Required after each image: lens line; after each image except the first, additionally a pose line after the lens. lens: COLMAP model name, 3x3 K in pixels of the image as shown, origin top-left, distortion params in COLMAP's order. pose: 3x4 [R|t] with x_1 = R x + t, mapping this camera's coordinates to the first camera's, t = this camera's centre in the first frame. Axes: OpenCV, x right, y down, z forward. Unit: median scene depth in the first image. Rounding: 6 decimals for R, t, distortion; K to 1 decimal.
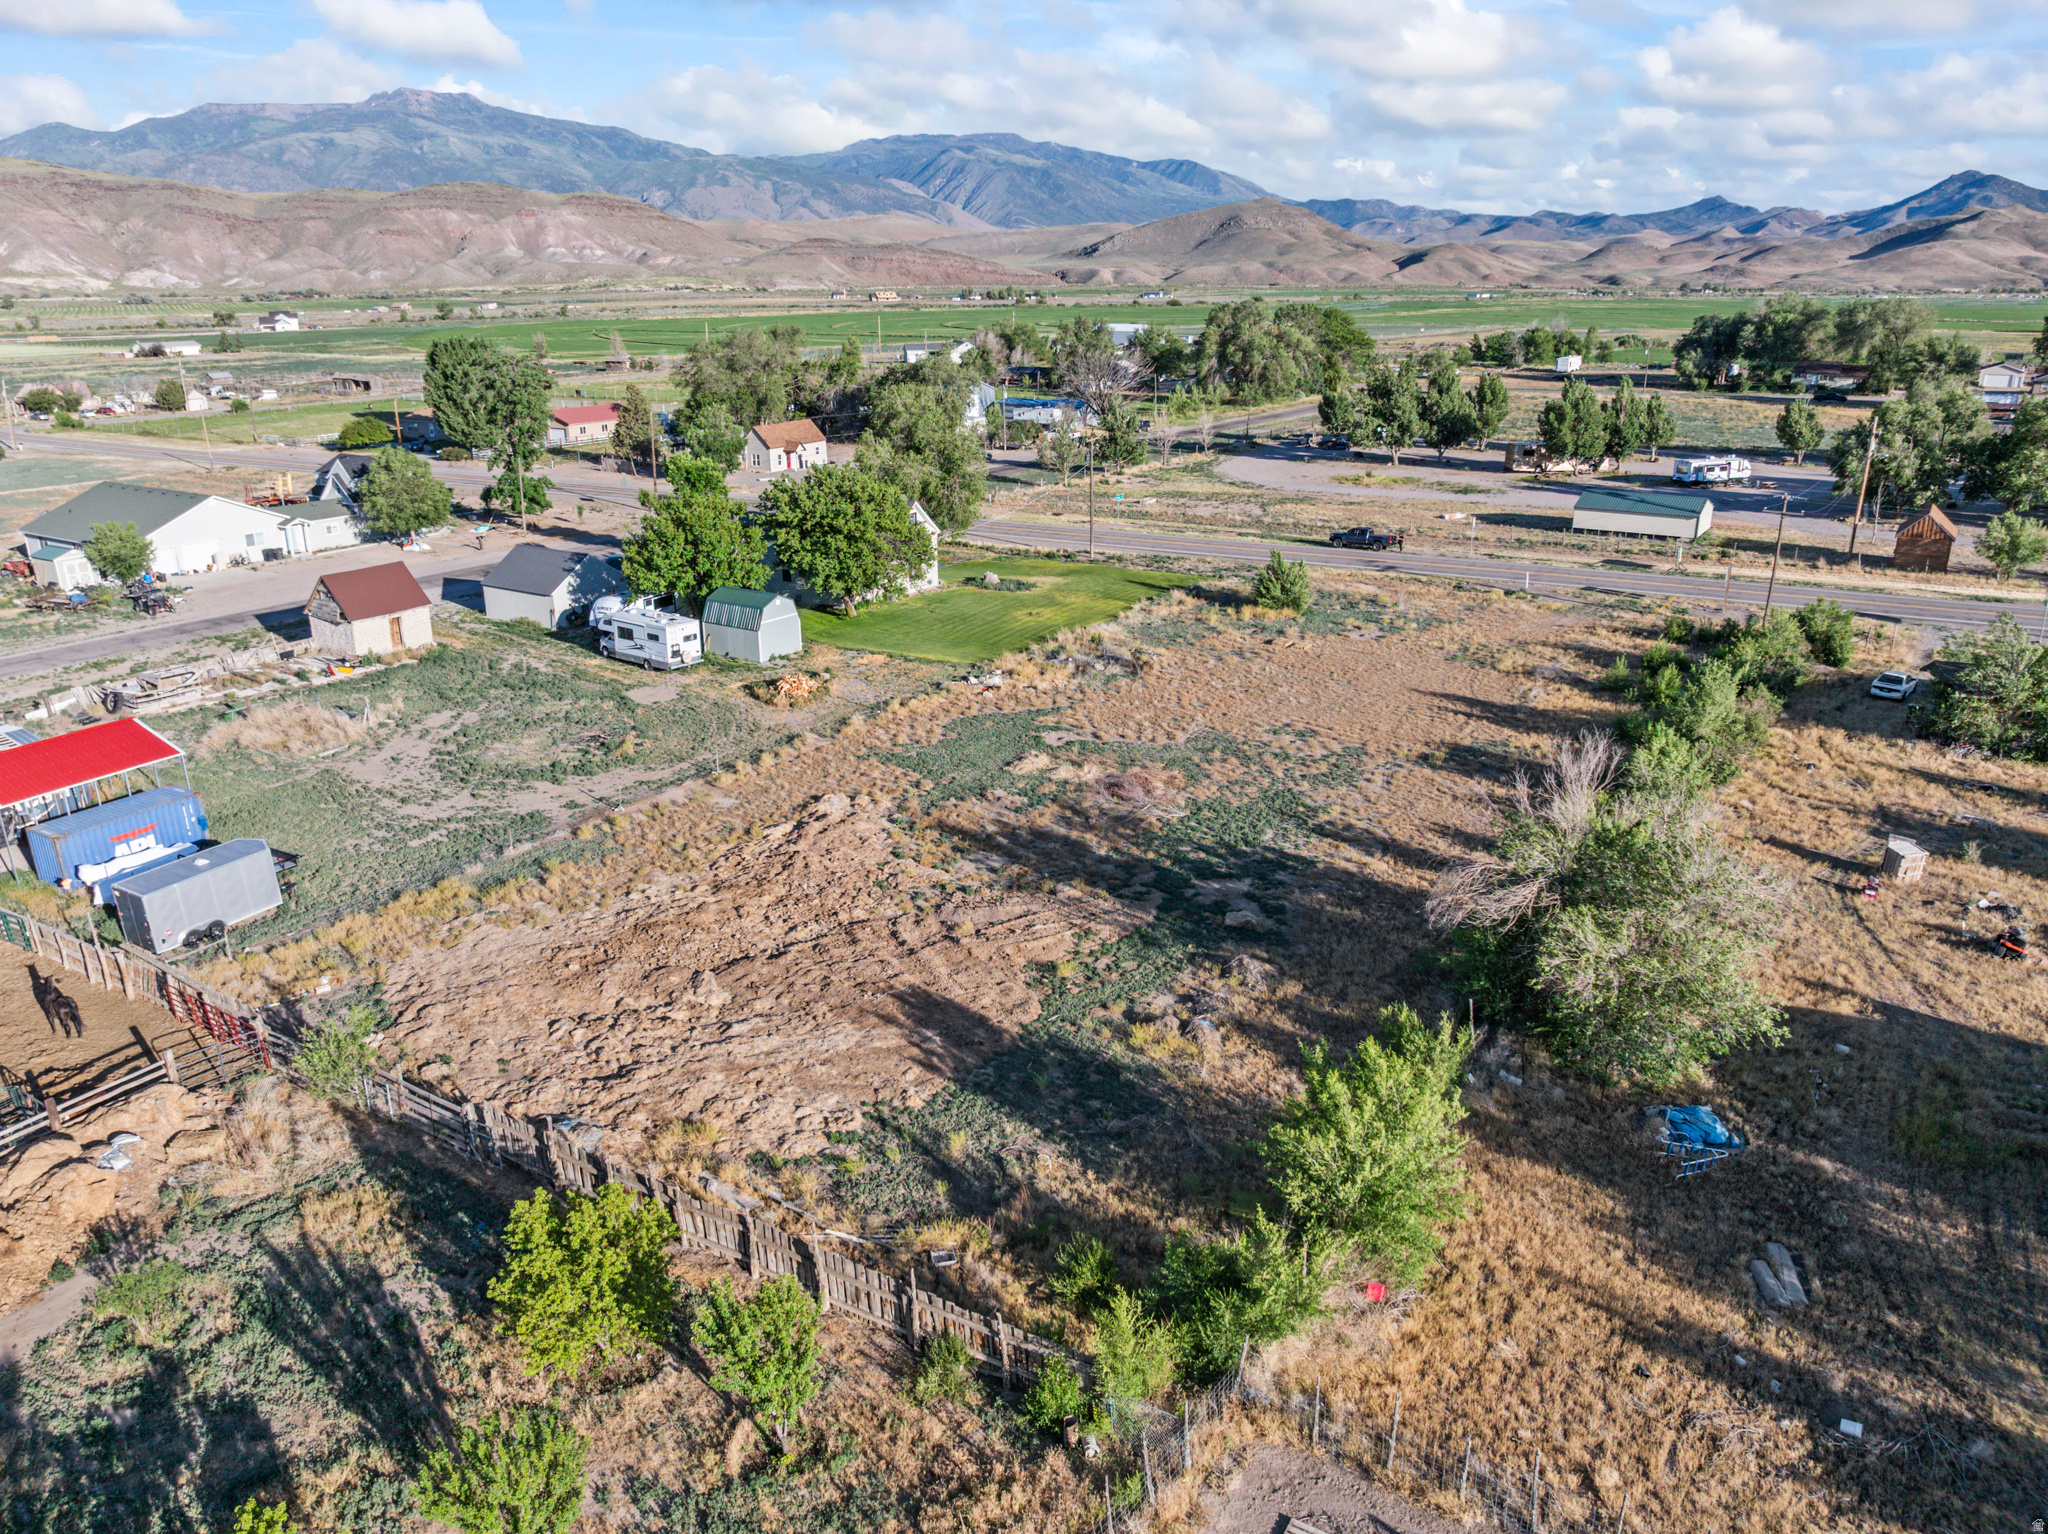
lens RADIAL K [[1440.3, 0, 1019.5], [0, 1440.3, 751.3], [0, 0, 1]] dist [-0.038561, 0.004433]
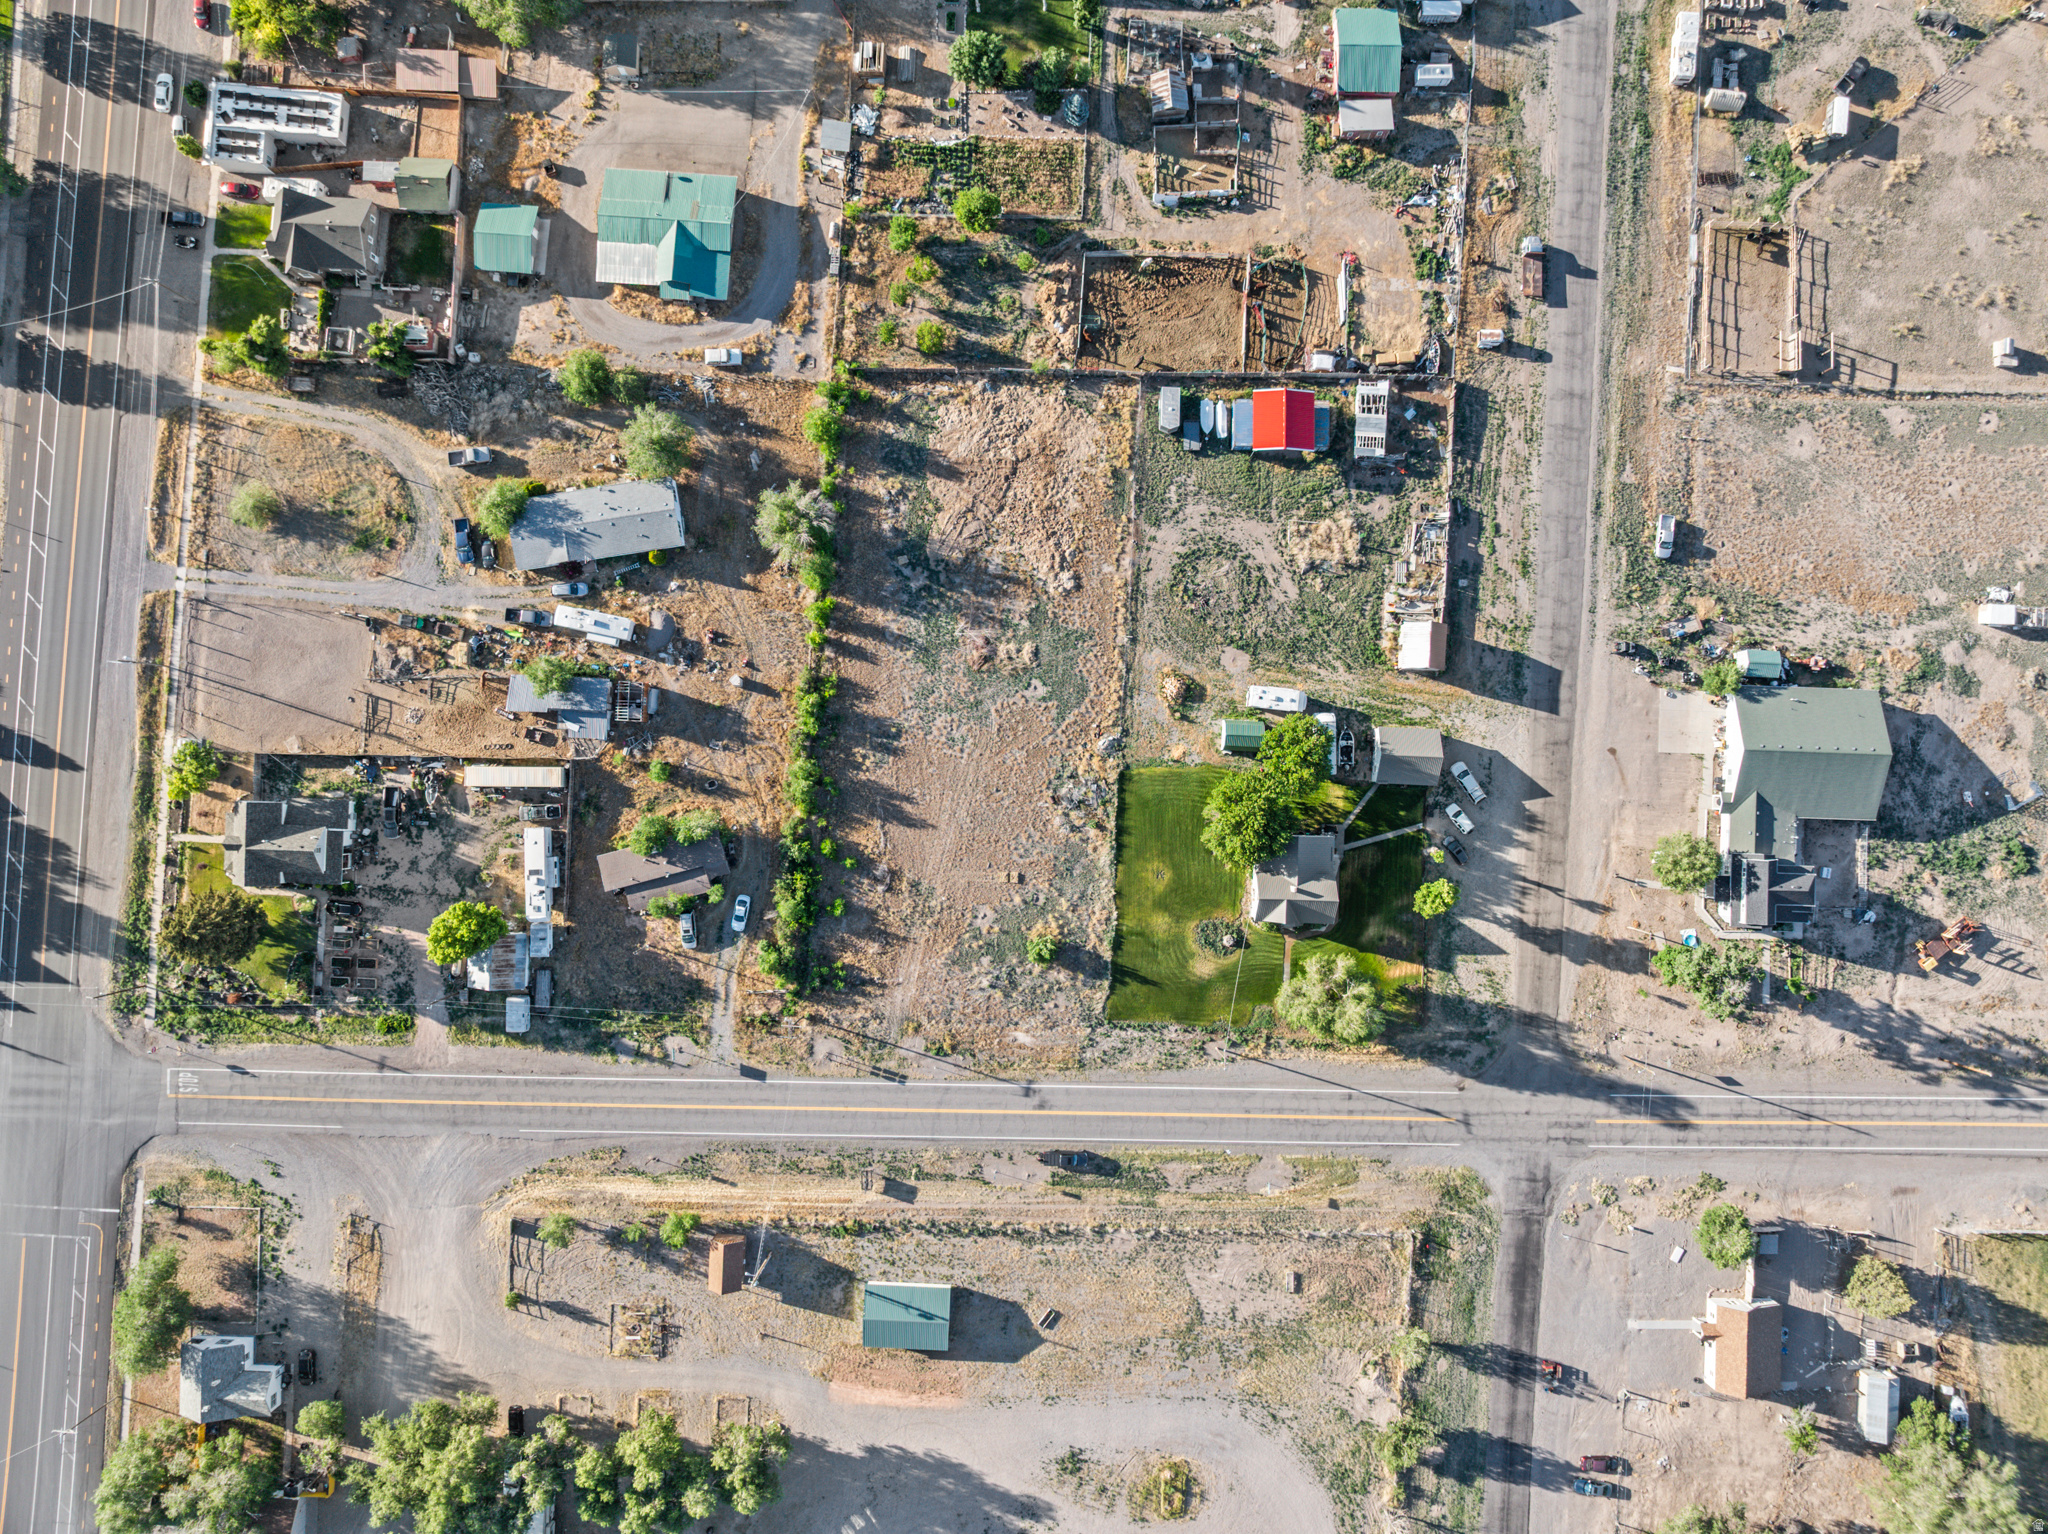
lens RADIAL K [[1440.3, 0, 1021.1], [0, 1440.3, 768.7], [0, 0, 1]] dist [-0.038561, 0.004433]
pose [[-0.857152, 0.514998, -0.008248, 0.127389], [-0.165075, -0.259508, 0.951528, -2.163493], [0.487894, 0.816966, 0.307451, 0.309581]]
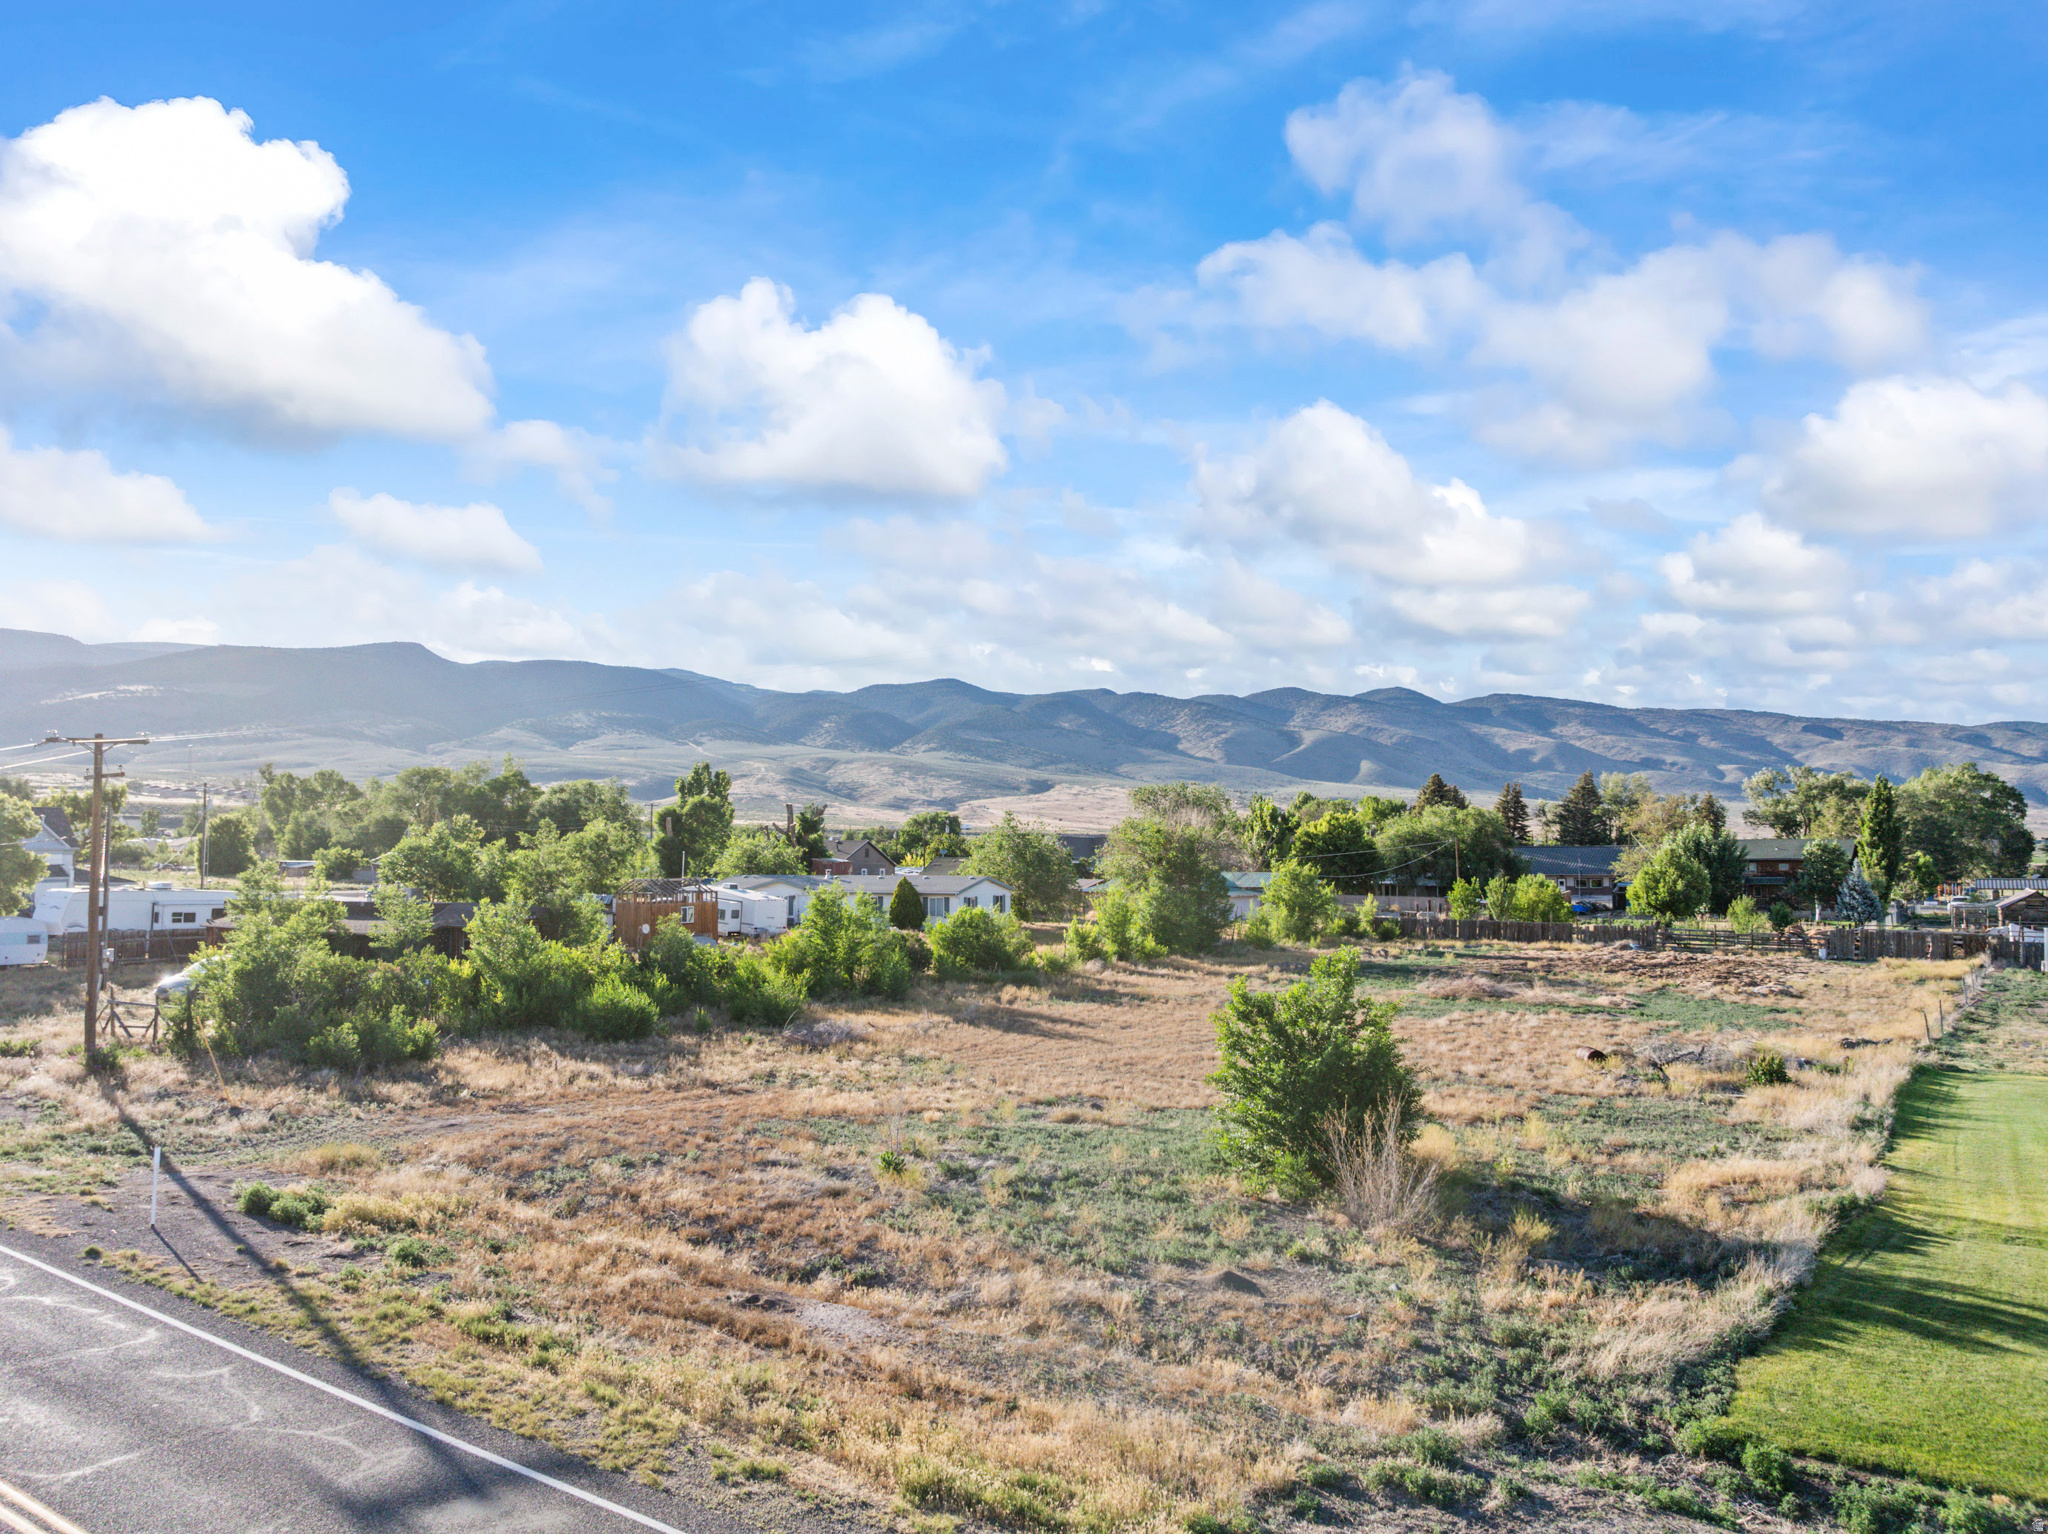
lens RADIAL K [[1440.3, 0, 1030.3], [0, 1440.3, 759.1], [0, 0, 1]] dist [-0.038561, 0.004433]
pose [[-0.999452, 0.006713, 0.032398, 0.280138], [0.014576, 0.968399, 0.248979, -0.300669], [-0.029703, 0.249315, -0.967967, 1.543600]]
